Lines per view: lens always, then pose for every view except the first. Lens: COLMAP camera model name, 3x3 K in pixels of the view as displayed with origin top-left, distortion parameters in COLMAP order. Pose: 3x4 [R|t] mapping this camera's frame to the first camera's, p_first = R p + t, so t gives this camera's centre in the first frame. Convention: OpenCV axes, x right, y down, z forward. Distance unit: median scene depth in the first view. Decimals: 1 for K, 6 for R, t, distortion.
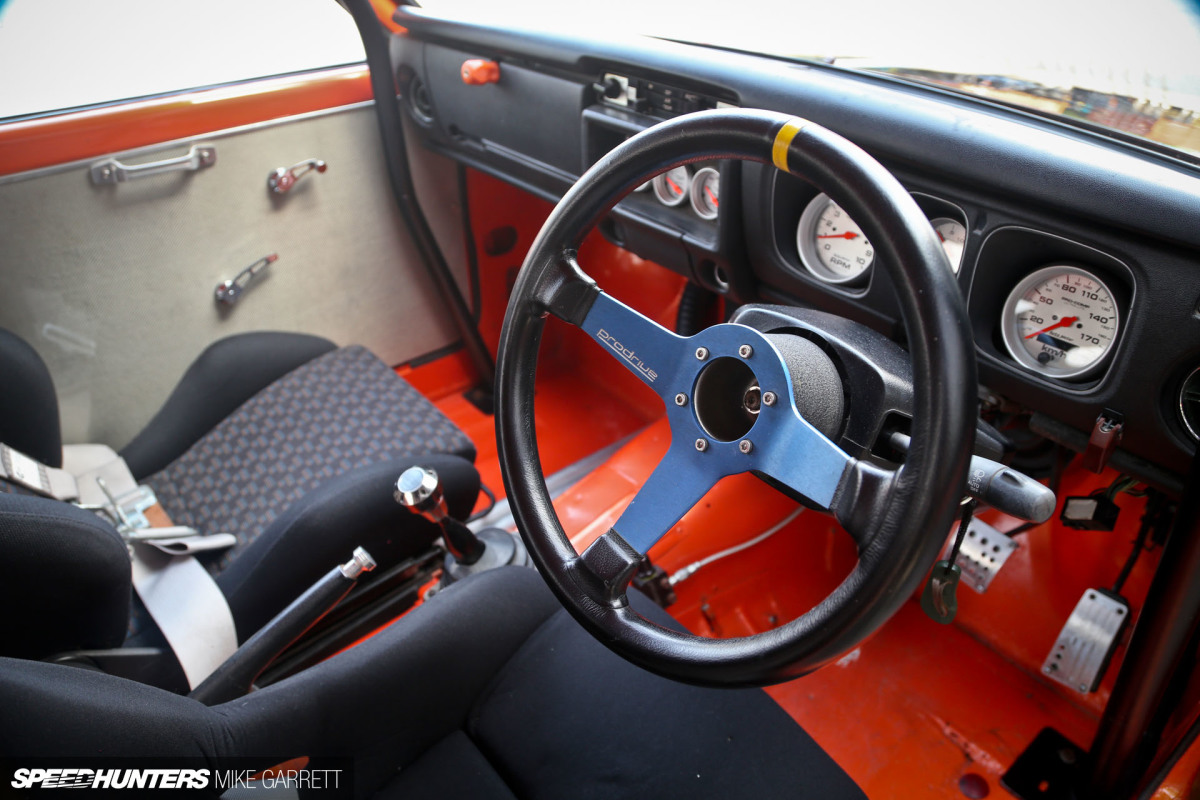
lens RADIAL K [[836.4, 0, 618.3], [0, 836.4, 452.8], [0, 0, 1]] dist [-0.116477, 0.055236]
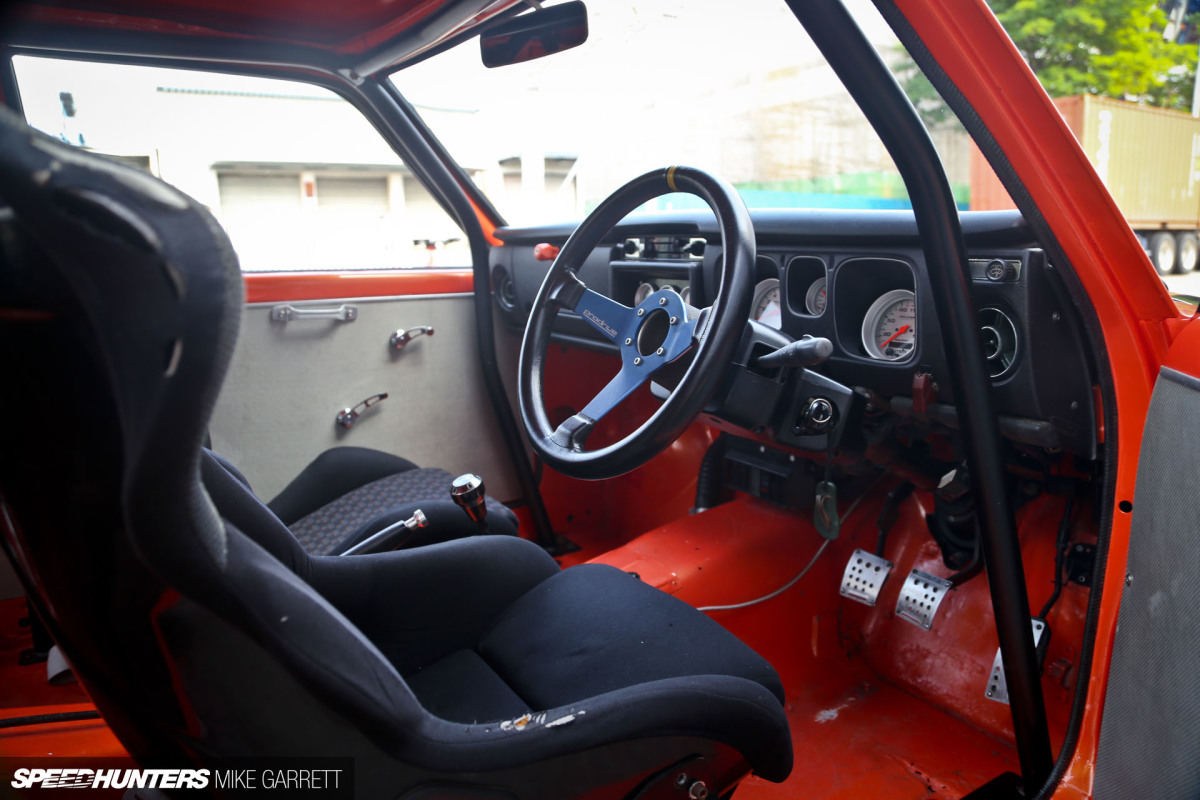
lens RADIAL K [[824.9, 0, 600.0], [0, 824.9, 400.0], [0, 0, 1]] dist [-0.102122, 0.051459]
pose [[0.991971, 0.025664, -0.123836, 0.099813], [-0.073117, 0.915335, -0.396000, 0.307666], [0.103188, 0.401875, 0.909862, -0.190379]]
